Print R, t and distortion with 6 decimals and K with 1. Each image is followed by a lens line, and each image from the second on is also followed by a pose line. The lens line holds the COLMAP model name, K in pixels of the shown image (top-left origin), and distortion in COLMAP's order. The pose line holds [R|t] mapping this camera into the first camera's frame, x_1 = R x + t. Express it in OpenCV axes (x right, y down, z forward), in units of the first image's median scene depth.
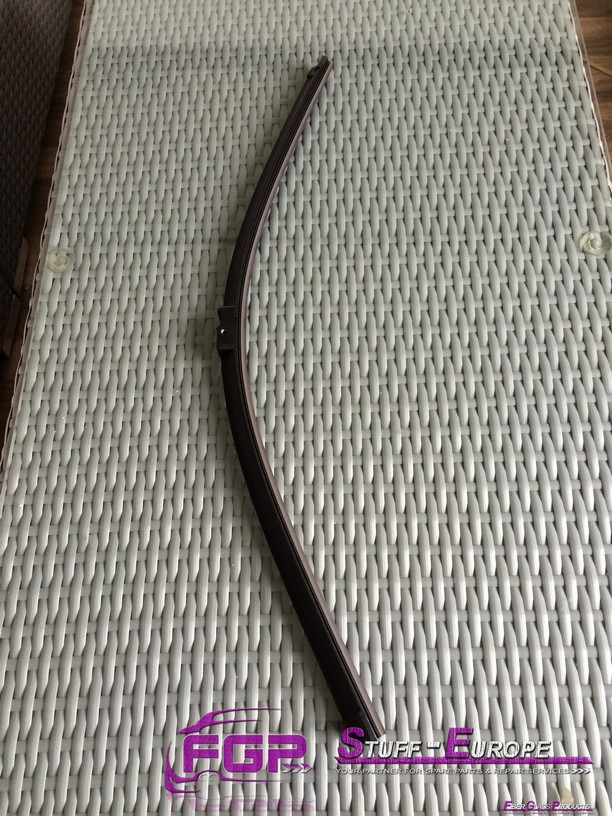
lens RADIAL K [[722.6, 0, 303.9], [0, 722.6, 408.6], [0, 0, 1]] dist [0.008641, -0.035015]
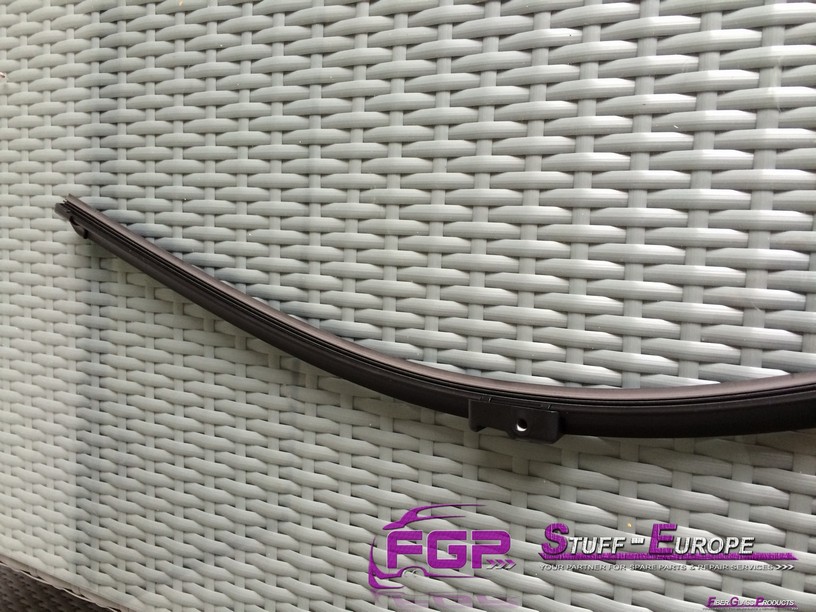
lens RADIAL K [[722.6, 0, 407.6], [0, 722.6, 305.9], [0, 0, 1]] dist [0.008641, -0.035015]
pose [[0.073625, -0.996359, -0.042979, -0.006932], [0.994022, 0.076800, -0.077597, -0.136827], [0.080615, -0.037009, 0.996058, 0.425474]]
